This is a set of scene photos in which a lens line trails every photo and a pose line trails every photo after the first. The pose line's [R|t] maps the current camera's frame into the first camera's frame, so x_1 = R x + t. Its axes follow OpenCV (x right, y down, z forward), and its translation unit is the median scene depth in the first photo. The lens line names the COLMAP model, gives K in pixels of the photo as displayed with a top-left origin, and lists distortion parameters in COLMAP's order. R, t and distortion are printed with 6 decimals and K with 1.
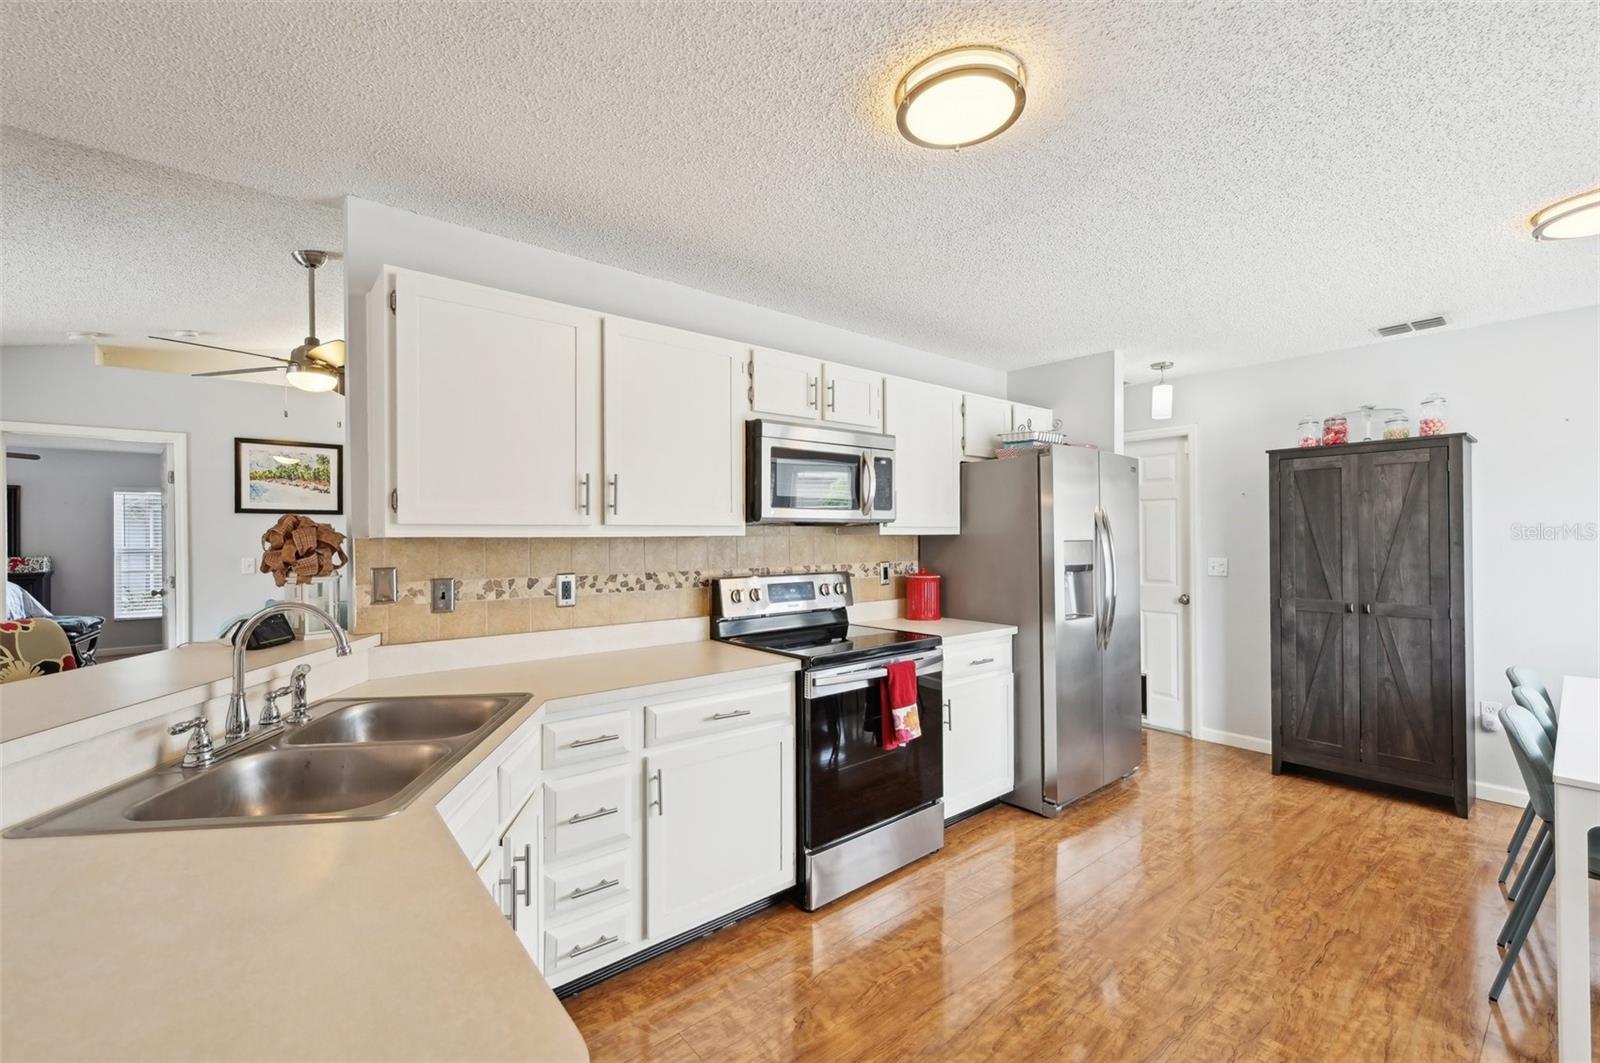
lens RADIAL K [[637.4, 0, 813.0], [0, 637.4, 547.0], [0, 0, 1]] dist [-0.000516, -0.000518]
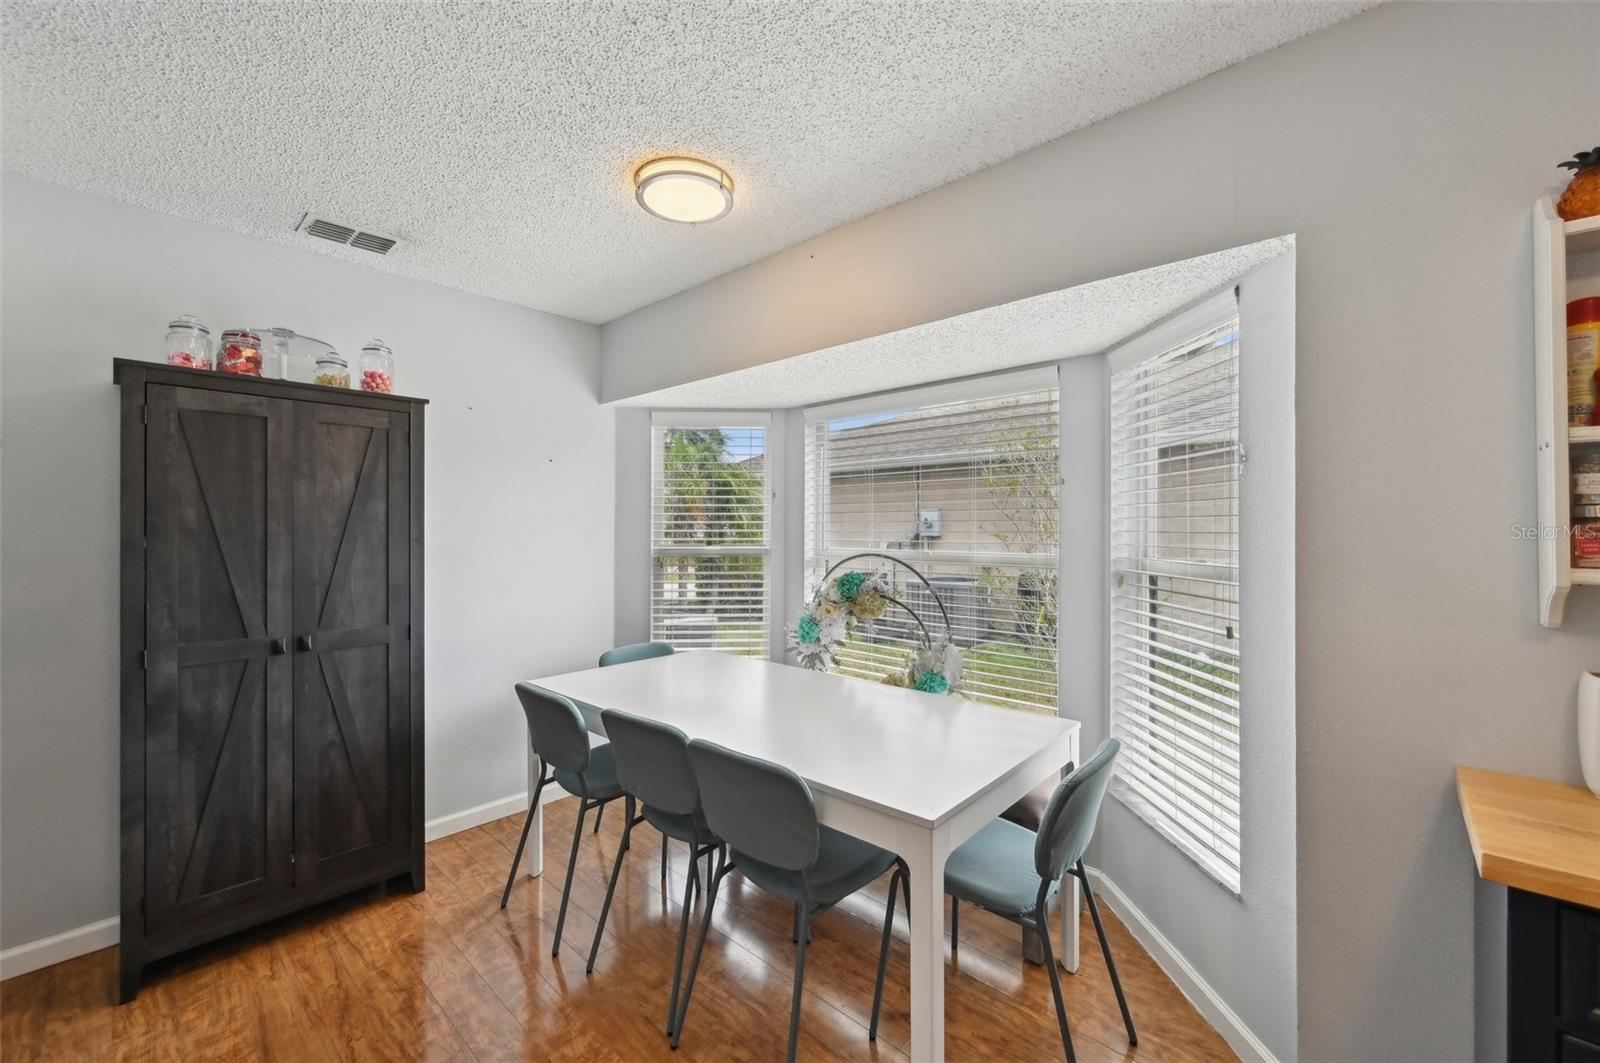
lens RADIAL K [[637.4, 0, 797.3], [0, 637.4, 523.1], [0, 0, 1]] dist [-0.000516, -0.000518]
pose [[-0.124587, 0.014735, 0.992099, 0.167382], [0.016375, 0.999784, -0.012793, -0.007637], [-0.992074, 0.014651, -0.124801, 0.581933]]
